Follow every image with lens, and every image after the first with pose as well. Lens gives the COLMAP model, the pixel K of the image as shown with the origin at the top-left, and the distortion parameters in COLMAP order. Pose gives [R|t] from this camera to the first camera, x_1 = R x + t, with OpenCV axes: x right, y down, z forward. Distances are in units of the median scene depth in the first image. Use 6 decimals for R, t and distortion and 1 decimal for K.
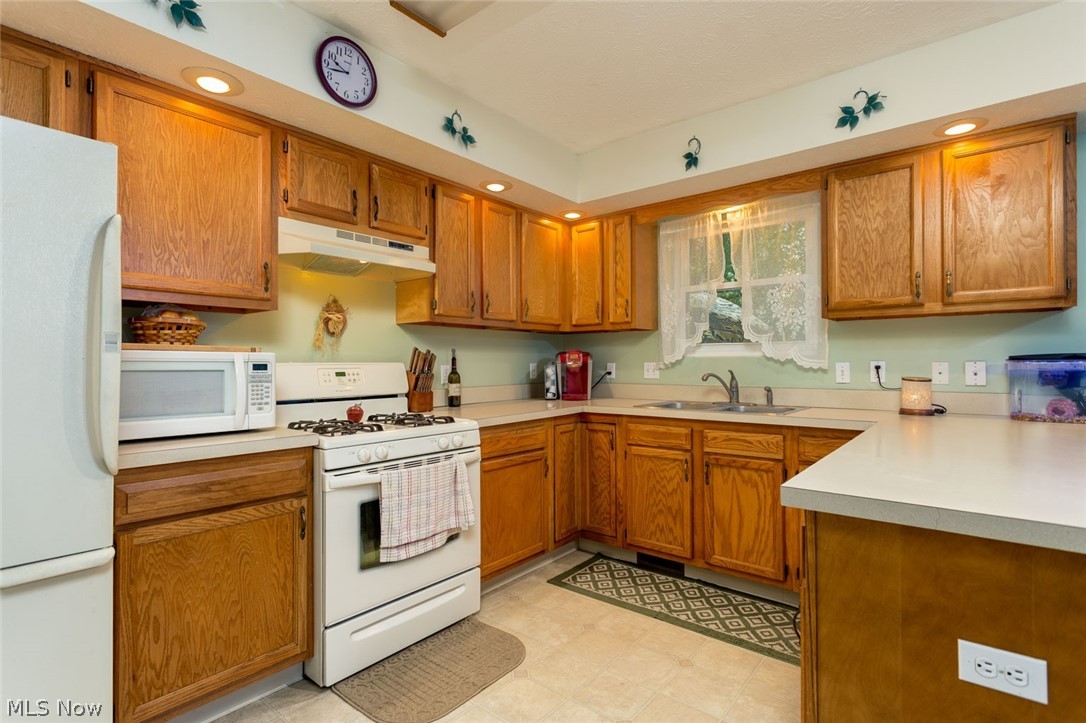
lens RADIAL K [[524.7, 0, 543.6], [0, 524.7, 356.4], [0, 0, 1]] dist [0.003163, 0.000060]
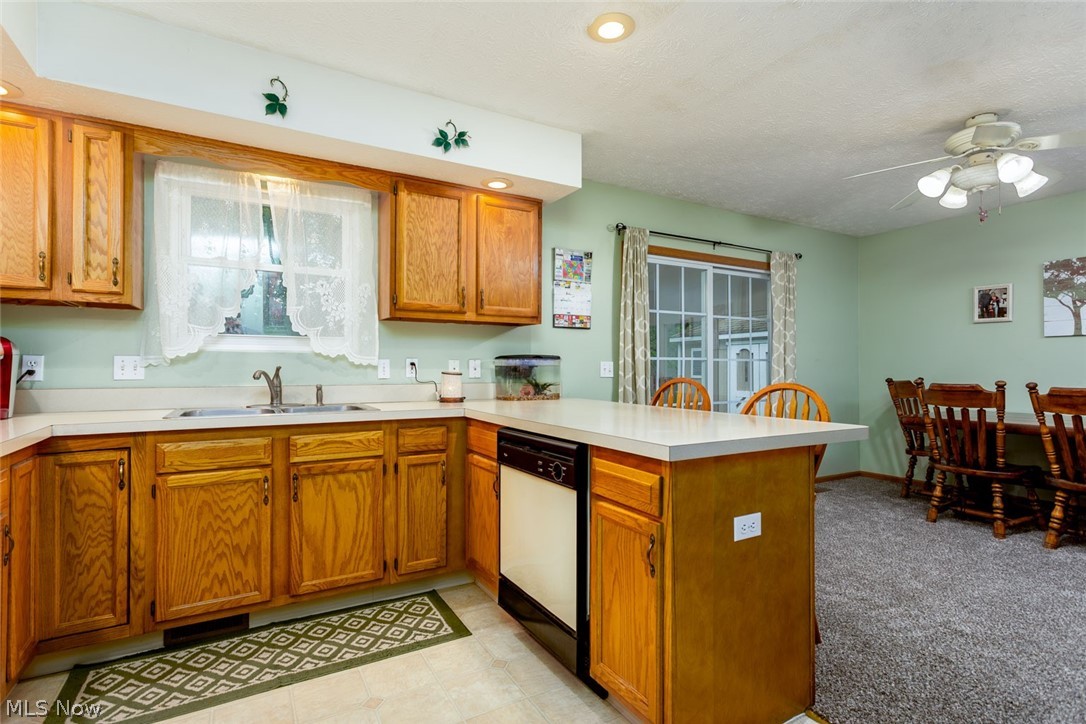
lens RADIAL K [[529.3, 0, 543.0], [0, 529.3, 362.0], [0, 0, 1]] dist [0.007194, 0.000686]
pose [[0.359188, 0.015900, 0.933130, -0.335686], [-0.014341, 0.999831, -0.011516, 0.025712], [-0.933155, -0.009246, 0.359355, 0.327358]]
